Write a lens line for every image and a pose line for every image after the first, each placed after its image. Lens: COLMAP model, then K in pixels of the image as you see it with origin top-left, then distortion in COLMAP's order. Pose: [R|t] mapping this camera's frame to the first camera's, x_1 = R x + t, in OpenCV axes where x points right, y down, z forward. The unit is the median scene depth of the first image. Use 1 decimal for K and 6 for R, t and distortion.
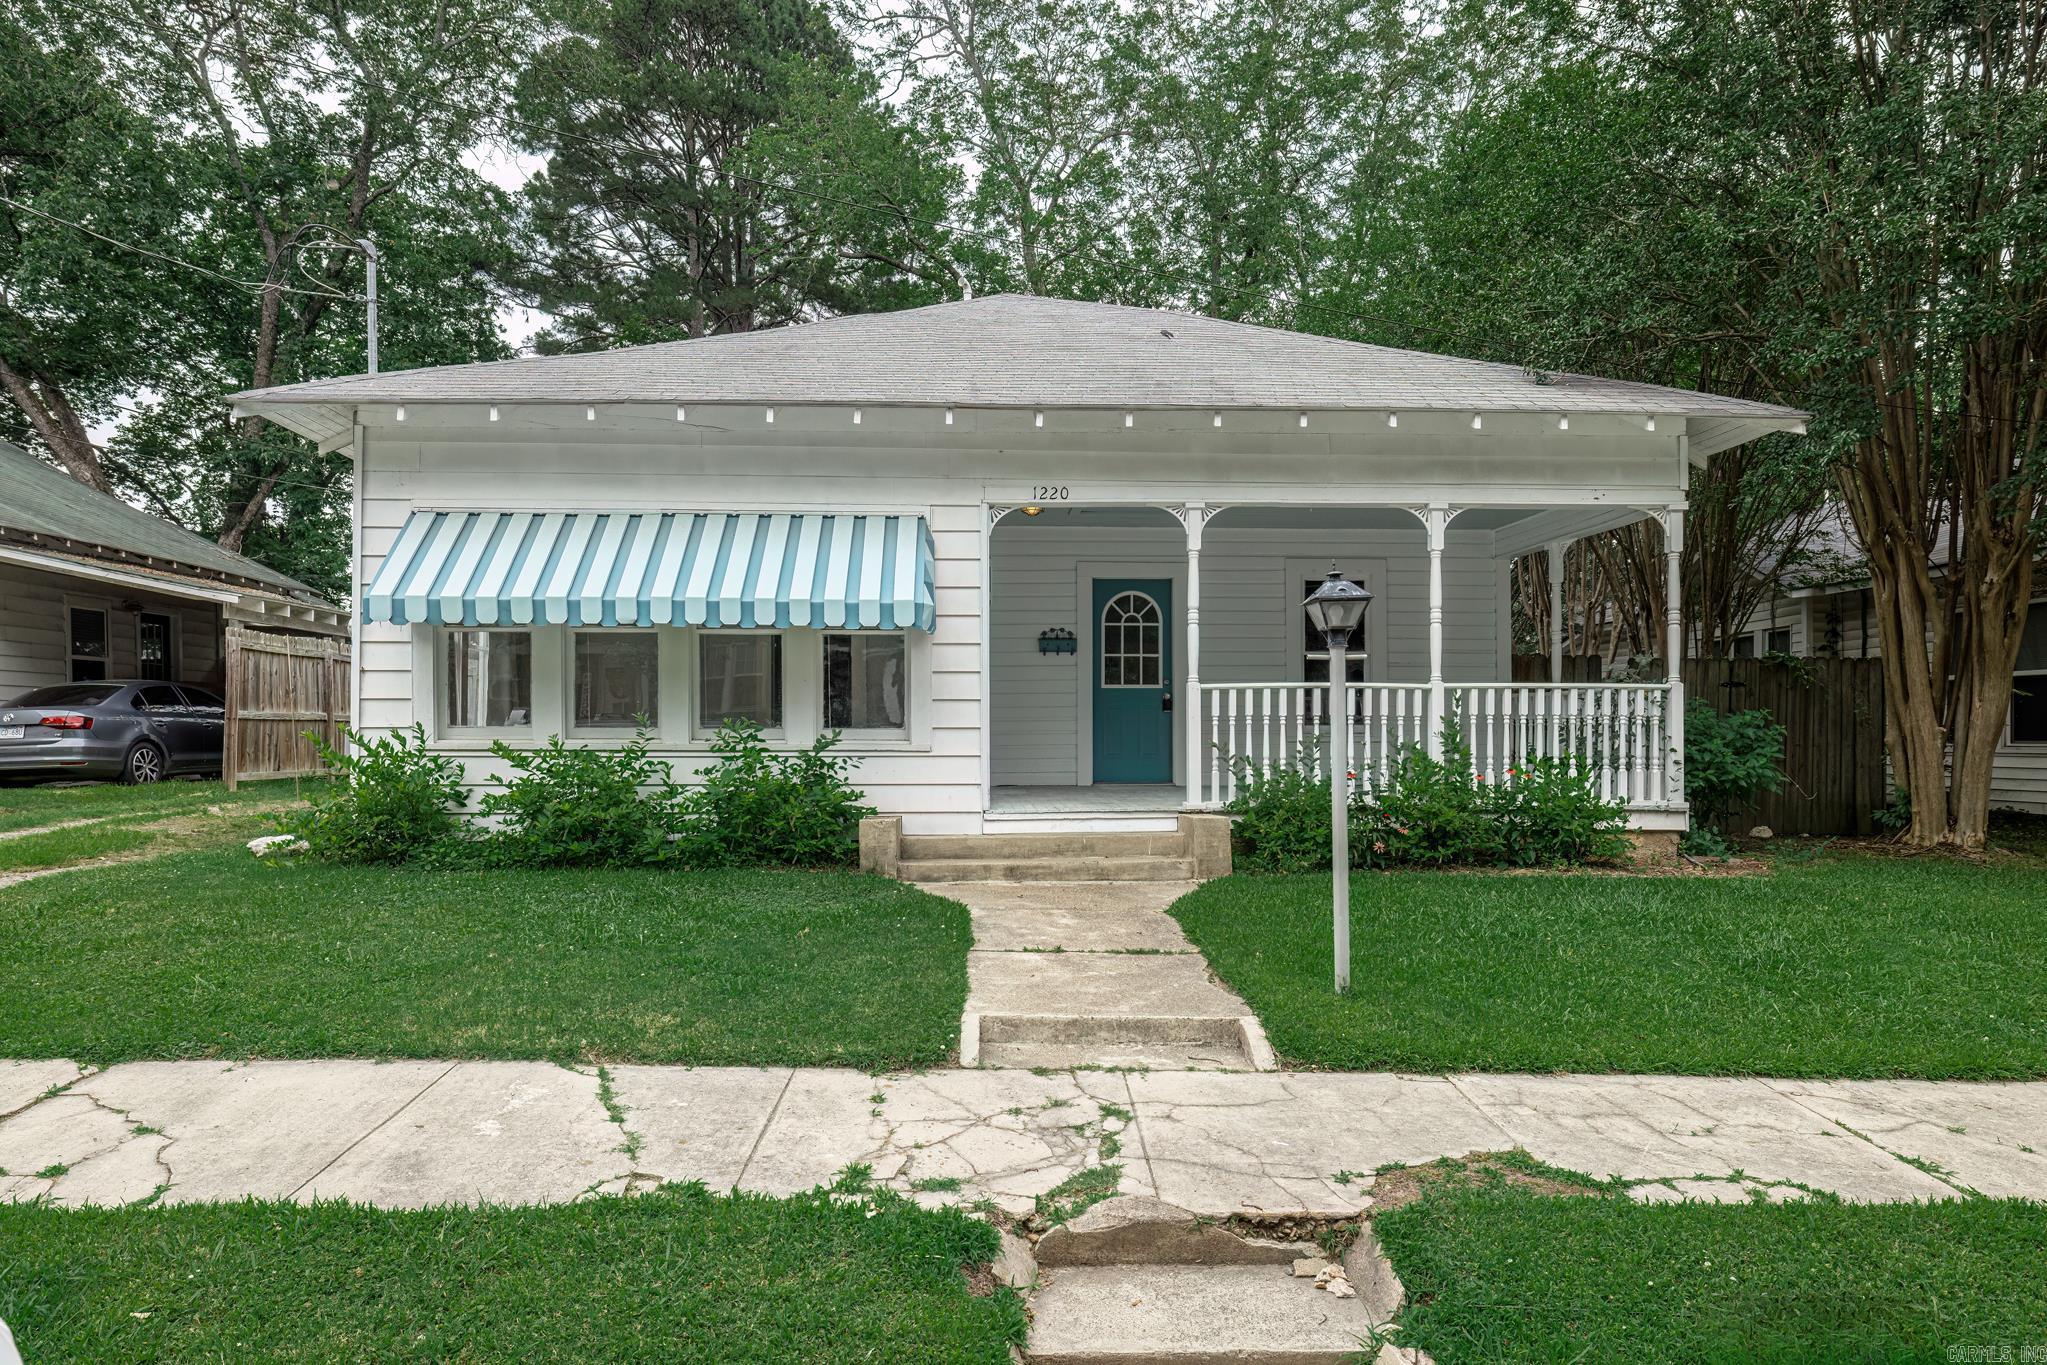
lens RADIAL K [[1231.3, 0, 1023.7], [0, 1231.3, 740.5], [0, 0, 1]] dist [0.002838, 0.000644]
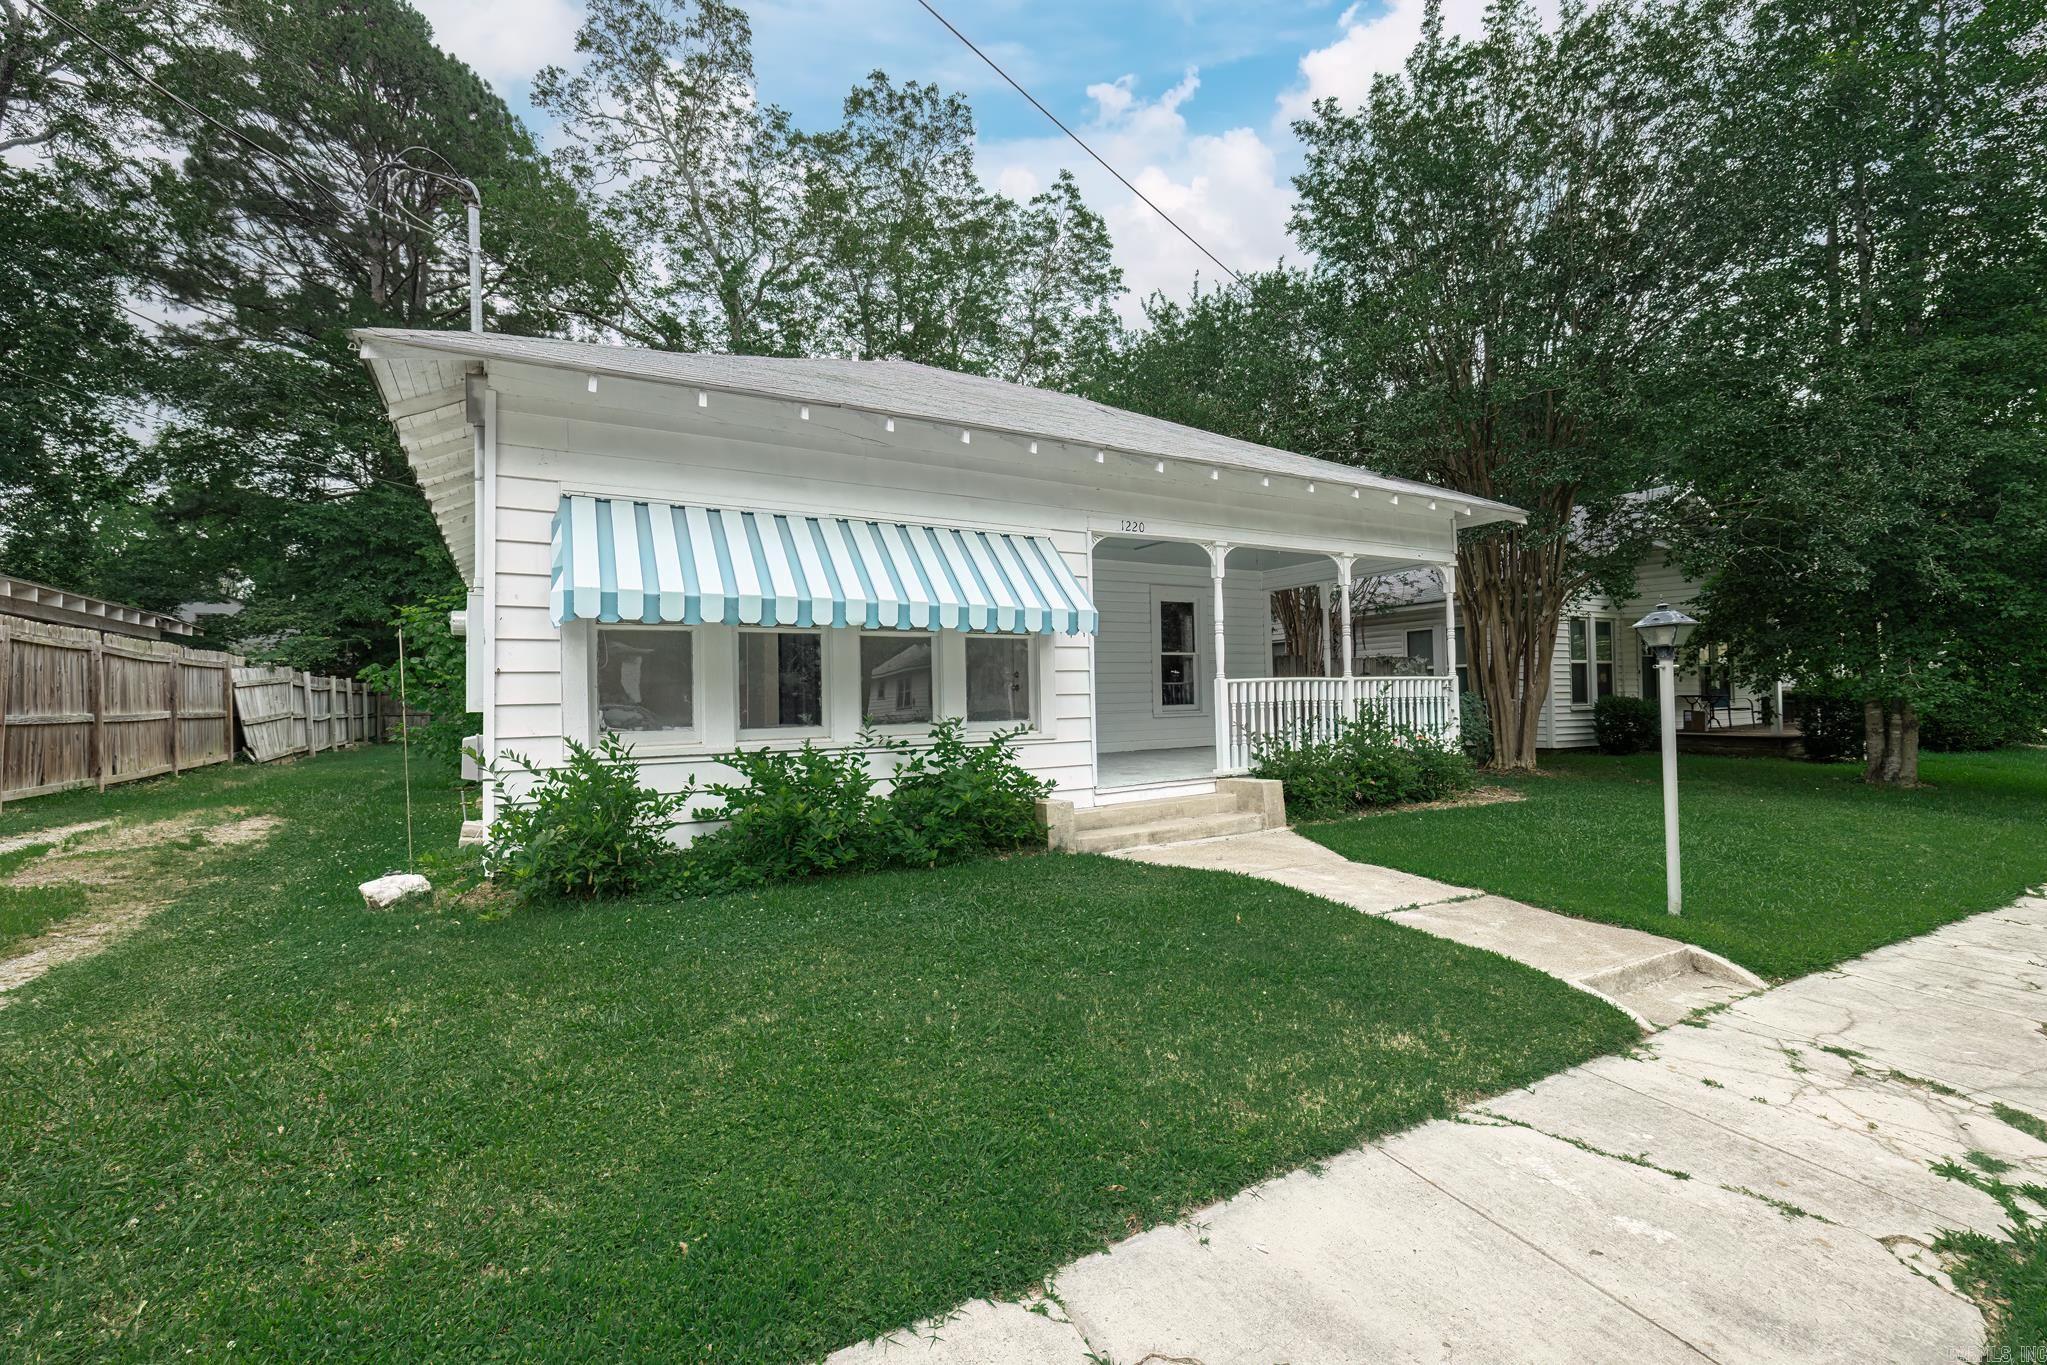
lens RADIAL K [[859.4, 0, 1014.3], [0, 859.4, 680.3], [0, 0, 1]] dist [0.002649, 0.000205]
pose [[0.885709, -0.009162, 0.464150, -0.487092], [0.023630, 0.999399, -0.025364, -0.026860], [-0.463639, 0.033433, 0.885393, 0.294522]]
